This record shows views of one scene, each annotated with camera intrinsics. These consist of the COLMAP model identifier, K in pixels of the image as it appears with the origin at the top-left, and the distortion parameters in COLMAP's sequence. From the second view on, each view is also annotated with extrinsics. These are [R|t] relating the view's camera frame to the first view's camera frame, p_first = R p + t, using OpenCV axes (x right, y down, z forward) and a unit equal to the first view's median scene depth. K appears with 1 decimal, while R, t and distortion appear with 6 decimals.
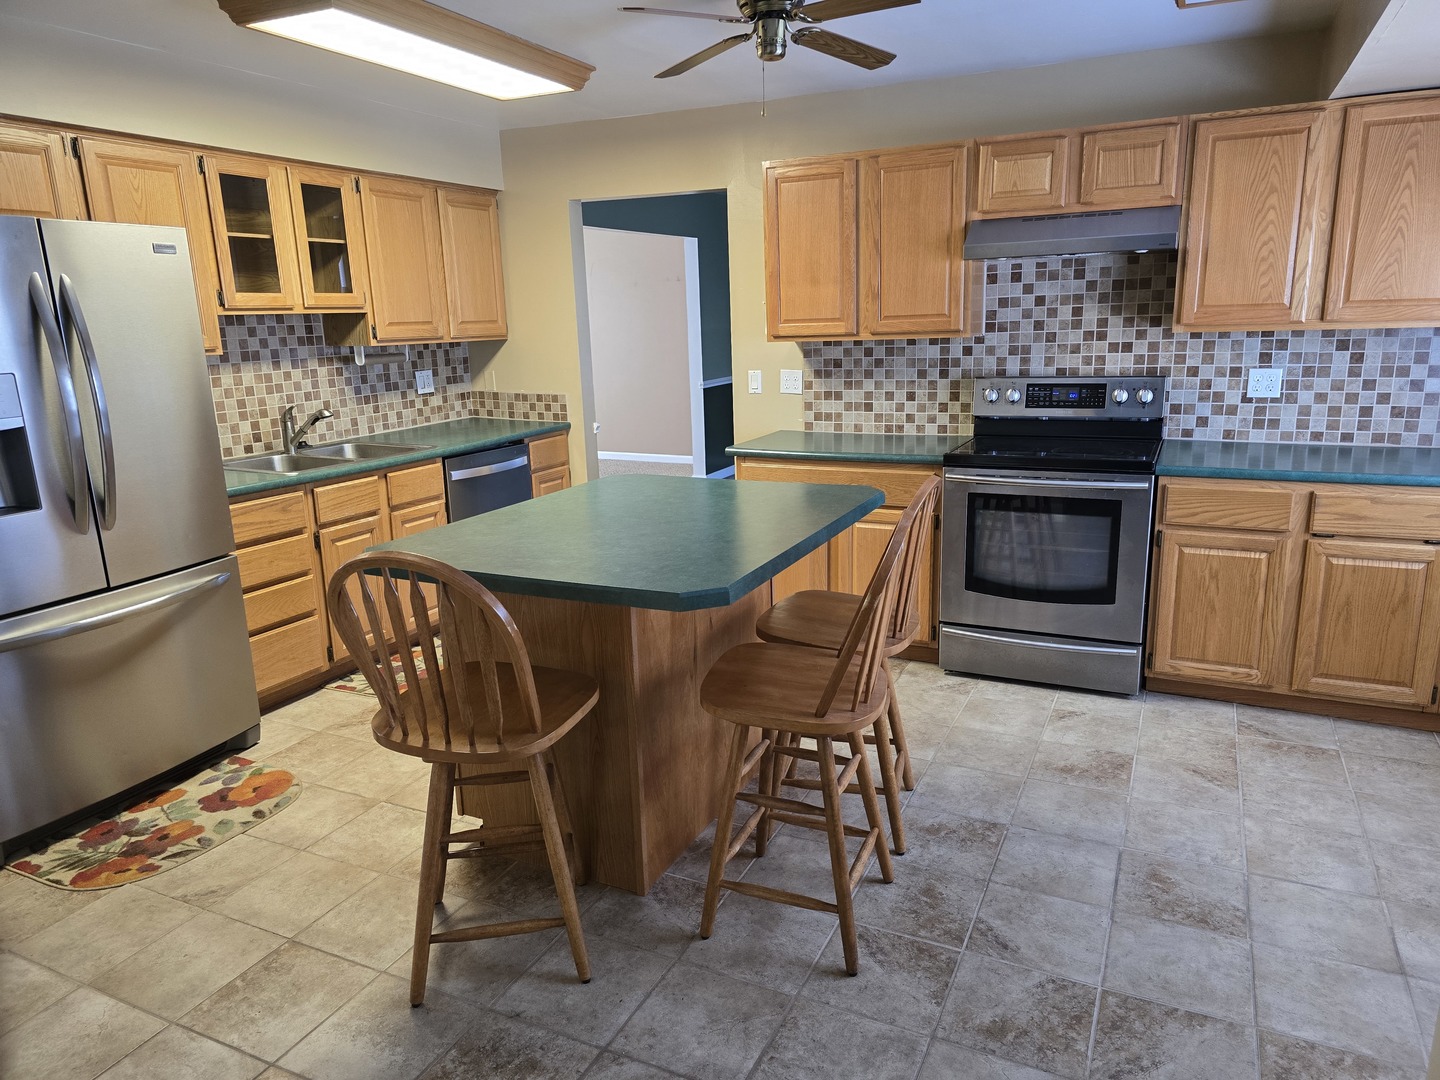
lens RADIAL K [[975.8, 0, 728.0], [0, 975.8, 535.5], [0, 0, 1]] dist [0.079378, -0.047612]
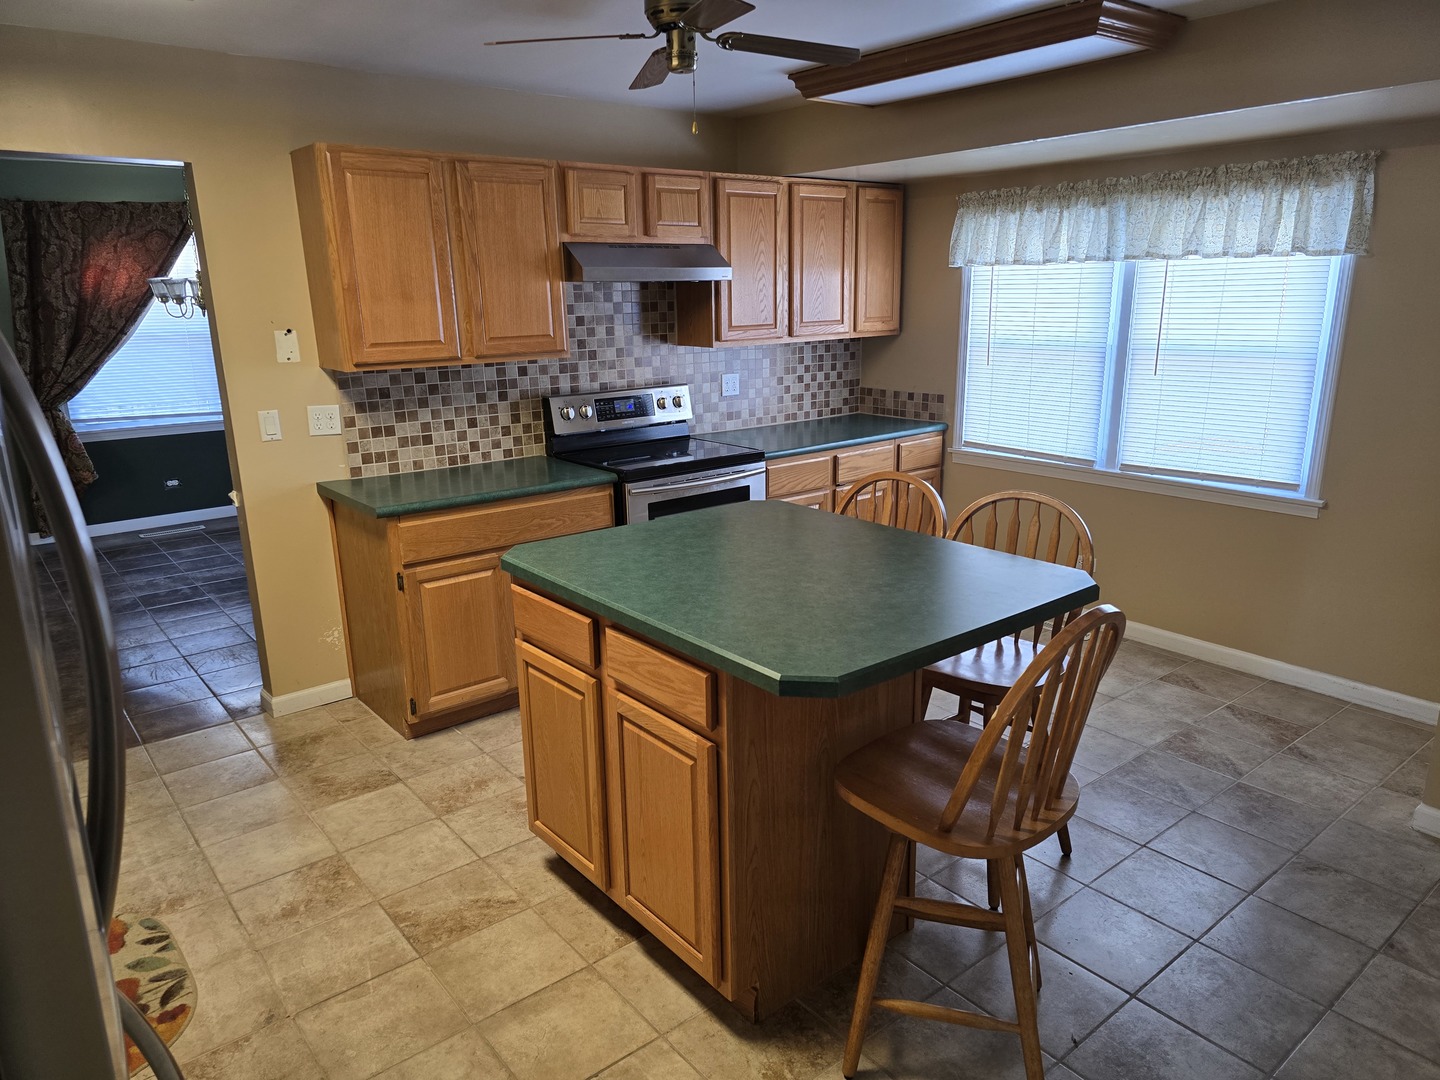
lens RADIAL K [[975.8, 0, 728.9], [0, 975.8, 547.4], [0, 0, 1]] dist [0.079378, -0.047612]
pose [[0.442660, -0.208546, 0.872102, -0.571046], [0.214711, 0.968937, 0.122719, -0.093875], [-0.870604, 0.132927, 0.473686, 0.379007]]
